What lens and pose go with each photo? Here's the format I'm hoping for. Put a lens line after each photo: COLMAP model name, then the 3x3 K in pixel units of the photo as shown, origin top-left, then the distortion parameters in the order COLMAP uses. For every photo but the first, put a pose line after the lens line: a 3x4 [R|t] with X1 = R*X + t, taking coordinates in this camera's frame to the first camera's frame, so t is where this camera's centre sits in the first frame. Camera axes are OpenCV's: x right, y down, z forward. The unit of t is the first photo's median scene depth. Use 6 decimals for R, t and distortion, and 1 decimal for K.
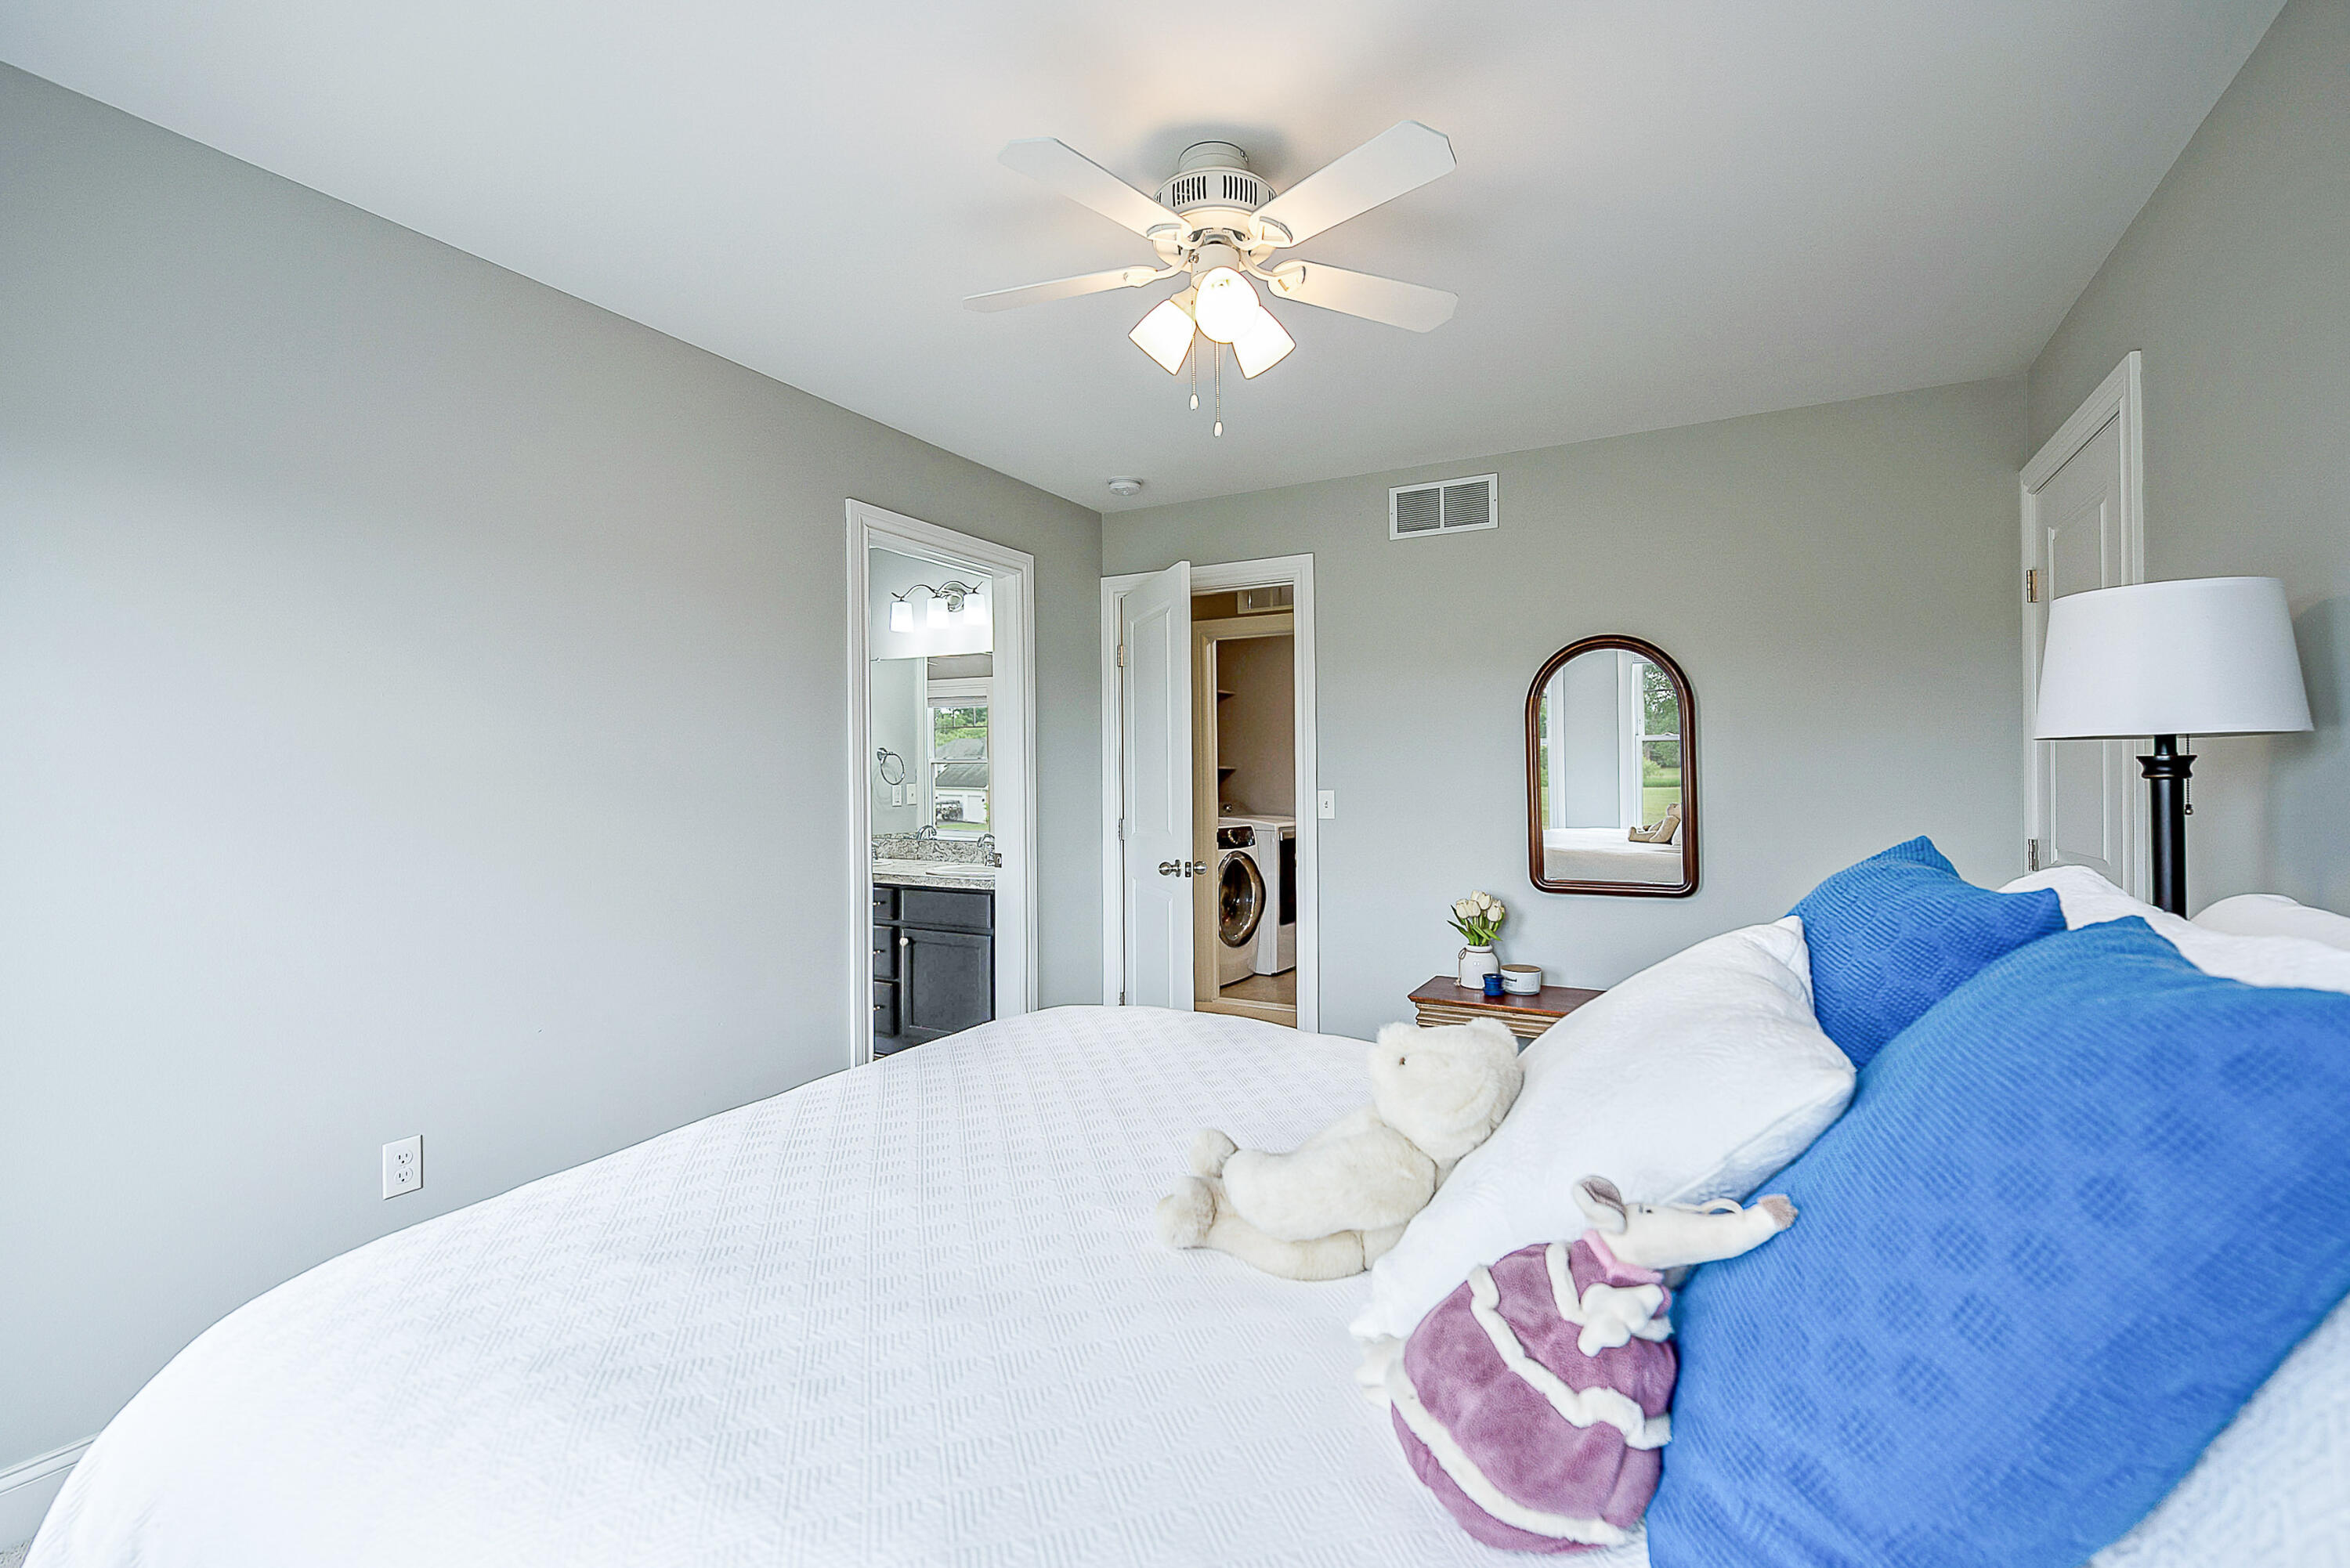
lens RADIAL K [[1009.9, 0, 1168.7], [0, 1009.9, 770.9], [0, 0, 1]] dist [-0.000704, -0.000019]
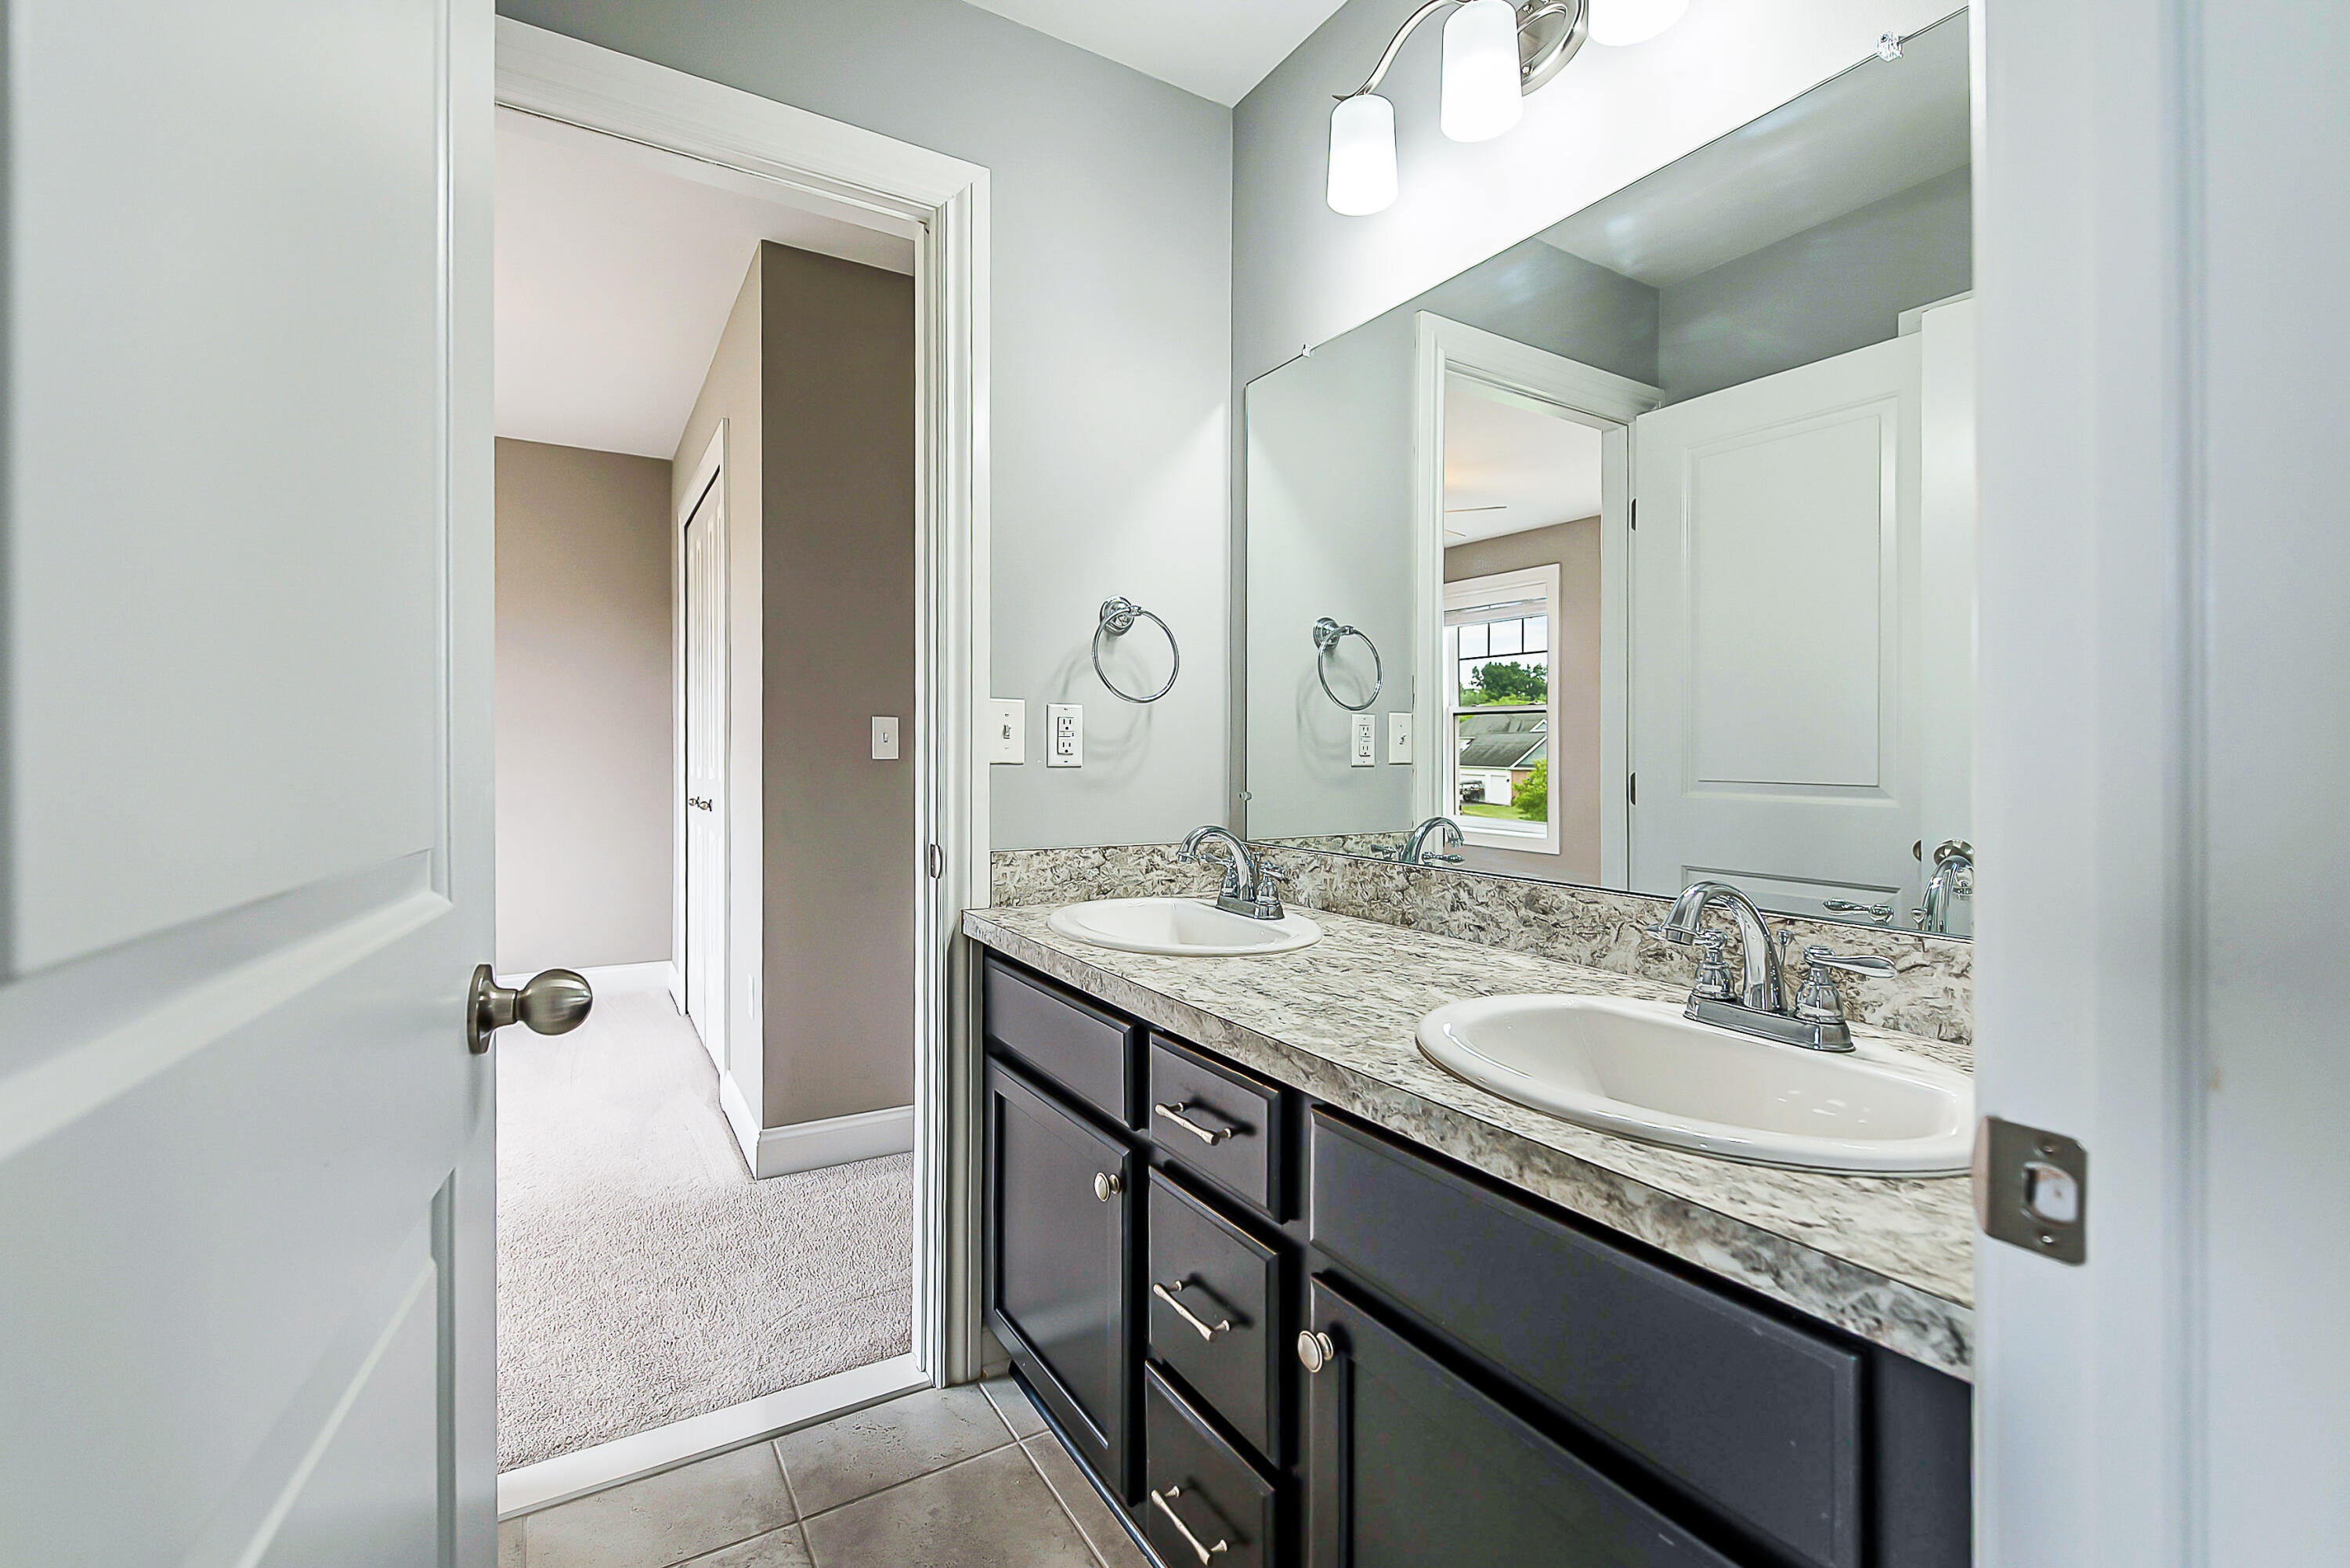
lens RADIAL K [[1009.9, 0, 1168.7], [0, 1009.9, 770.9], [0, 0, 1]] dist [-0.000704, -0.000019]
pose [[0.875244, 0.016400, -0.483403, -0.155379], [-0.006642, 0.999738, 0.021890, 0.031091], [0.483636, -0.015949, 0.875124, 0.666020]]
